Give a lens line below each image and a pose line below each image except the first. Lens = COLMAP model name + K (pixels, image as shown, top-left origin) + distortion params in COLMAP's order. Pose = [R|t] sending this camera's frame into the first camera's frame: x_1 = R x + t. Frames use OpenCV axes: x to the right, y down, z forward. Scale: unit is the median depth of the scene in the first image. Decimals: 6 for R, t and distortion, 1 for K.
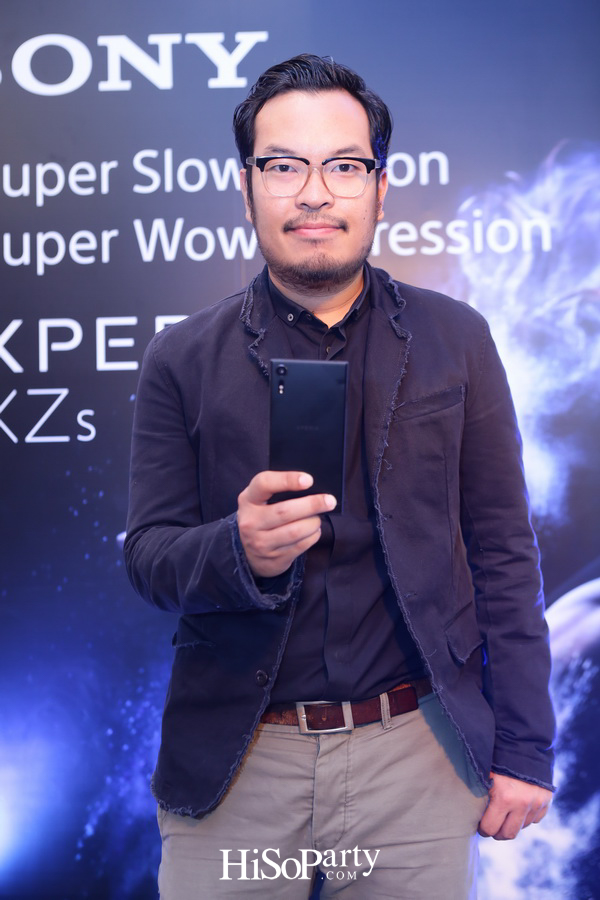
lens RADIAL K [[1030.5, 0, 300.0], [0, 1030.5, 450.0], [0, 0, 1]] dist [0.001031, 0.013530]
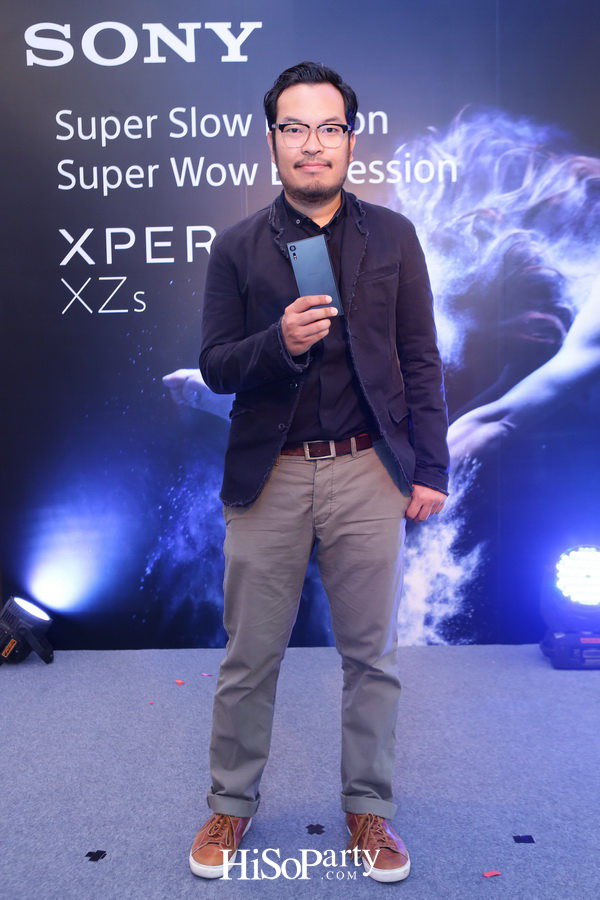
lens RADIAL K [[830.8, 0, 300.0], [0, 830.8, 450.0], [0, 0, 1]] dist [-0.087517, 0.158503]
pose [[0.998888, -0.005487, 0.046820, -0.040786], [-0.000487, 0.991950, 0.126629, 0.040791], [-0.047138, -0.126511, 0.990845, -0.222253]]
